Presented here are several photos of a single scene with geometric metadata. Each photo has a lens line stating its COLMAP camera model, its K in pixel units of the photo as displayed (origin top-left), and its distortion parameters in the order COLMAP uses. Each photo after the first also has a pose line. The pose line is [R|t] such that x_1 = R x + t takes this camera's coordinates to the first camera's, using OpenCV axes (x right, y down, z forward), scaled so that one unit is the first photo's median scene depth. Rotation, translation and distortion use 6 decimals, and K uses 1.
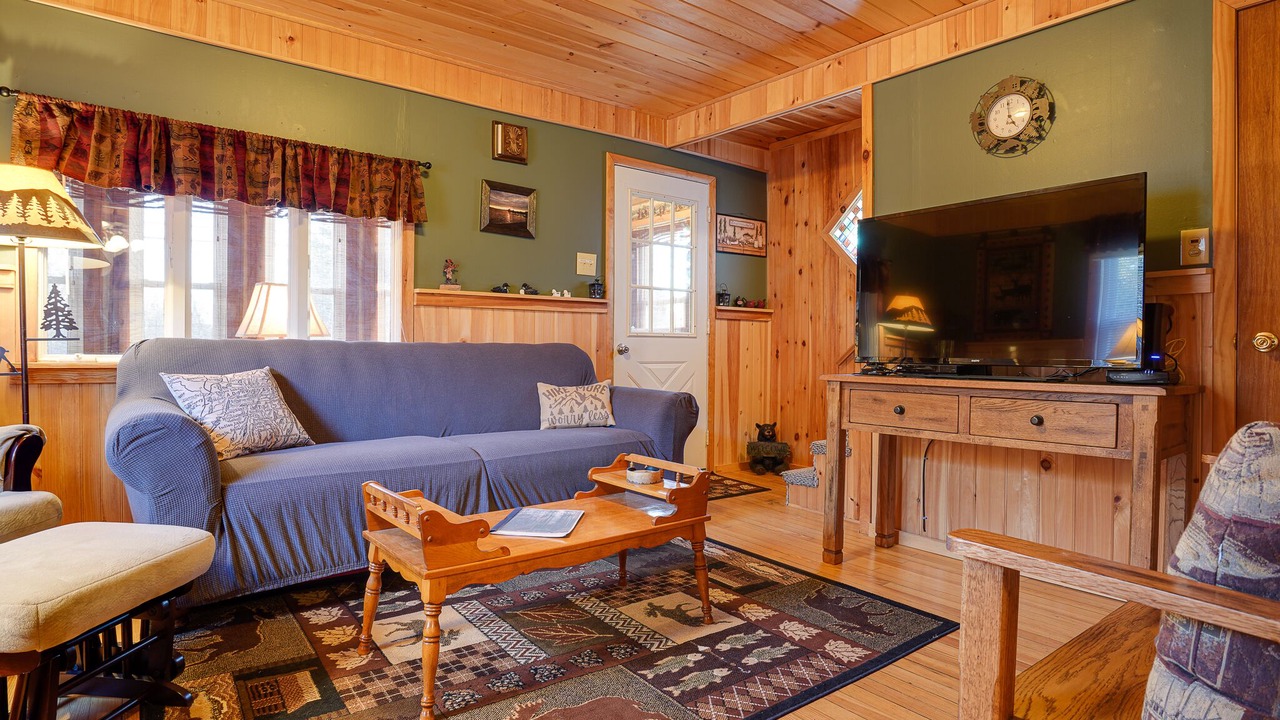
lens RADIAL K [[654.2, 0, 640.0], [0, 654.2, 360.0], [0, 0, 1]] dist [-0.065903, 0.030468]
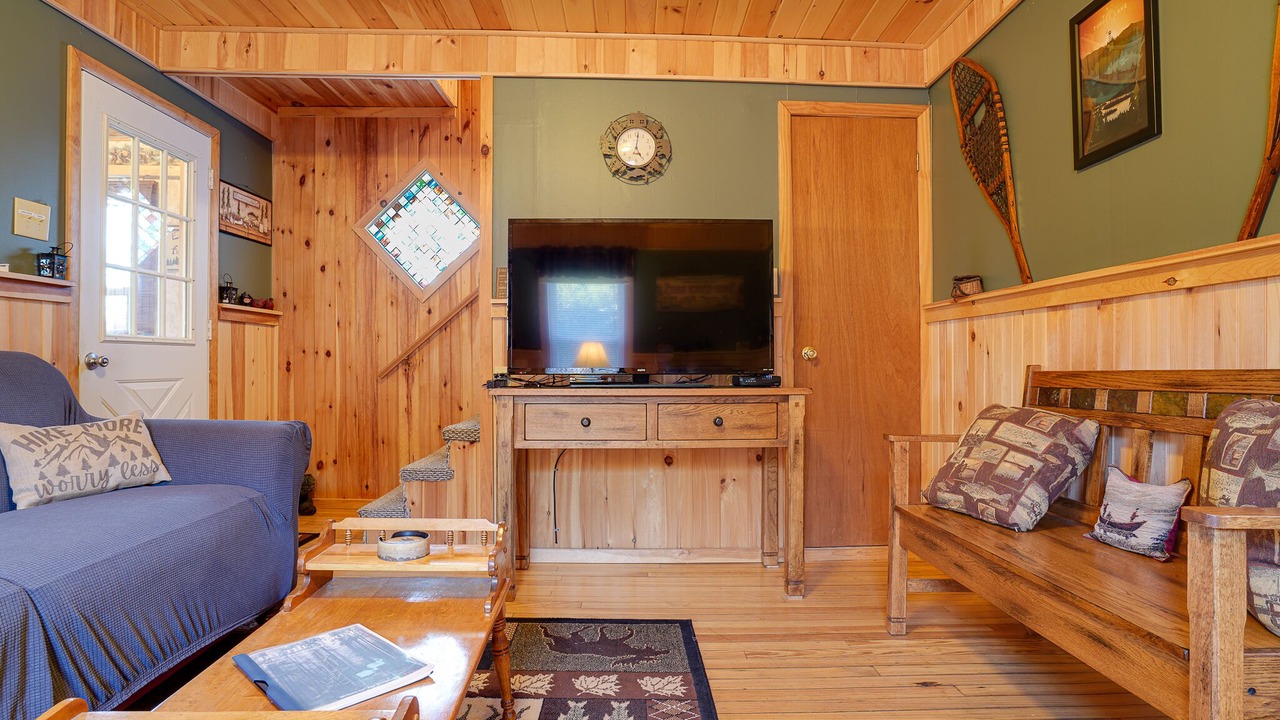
lens RADIAL K [[654.2, 0, 640.0], [0, 654.2, 360.0], [0, 0, 1]] dist [-0.065903, 0.030468]
pose [[0.609644, -0.002662, 0.792671, -0.239079], [0.016579, 0.999818, -0.009394, -0.003866], [-0.792502, 0.018868, 0.609577, 0.248589]]
